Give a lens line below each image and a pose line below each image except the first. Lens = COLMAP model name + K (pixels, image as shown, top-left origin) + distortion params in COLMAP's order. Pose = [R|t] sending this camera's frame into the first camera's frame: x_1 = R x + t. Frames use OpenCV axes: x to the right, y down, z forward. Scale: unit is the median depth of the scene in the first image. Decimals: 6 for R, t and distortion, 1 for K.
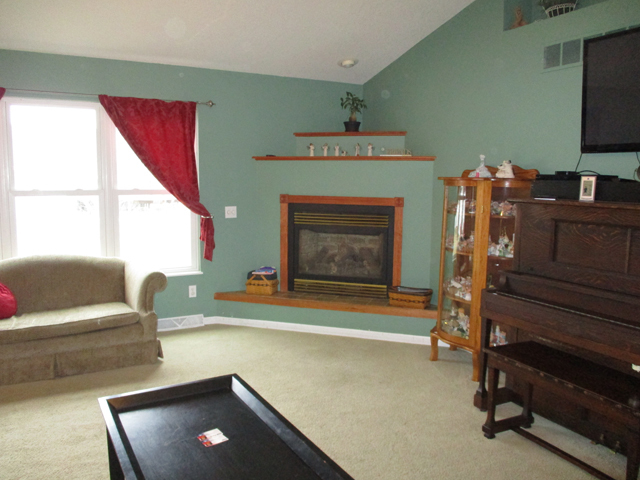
lens RADIAL K [[540.2, 0, 320.8], [0, 540.2, 238.9], [0, 0, 1]] dist [-0.028328, 0.013936]
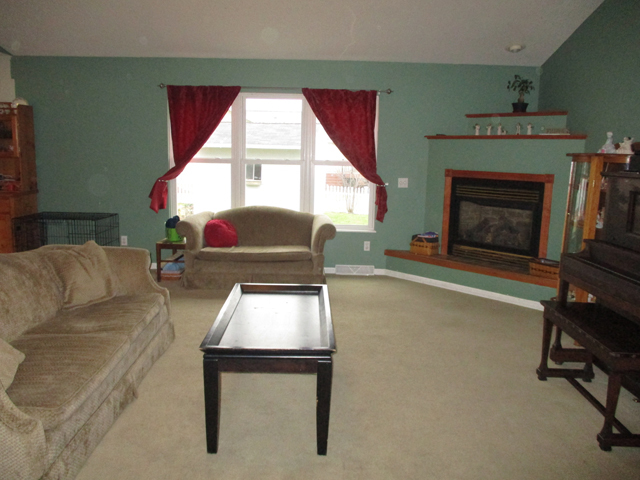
lens RADIAL K [[540.2, 0, 318.7], [0, 540.2, 241.7], [0, 0, 1]] dist [-0.028328, 0.013936]
pose [[0.877810, 0.088879, -0.470692, 0.247784], [-0.073190, 0.995984, 0.051572, 0.032597], [0.473385, -0.010821, 0.880789, -0.136313]]
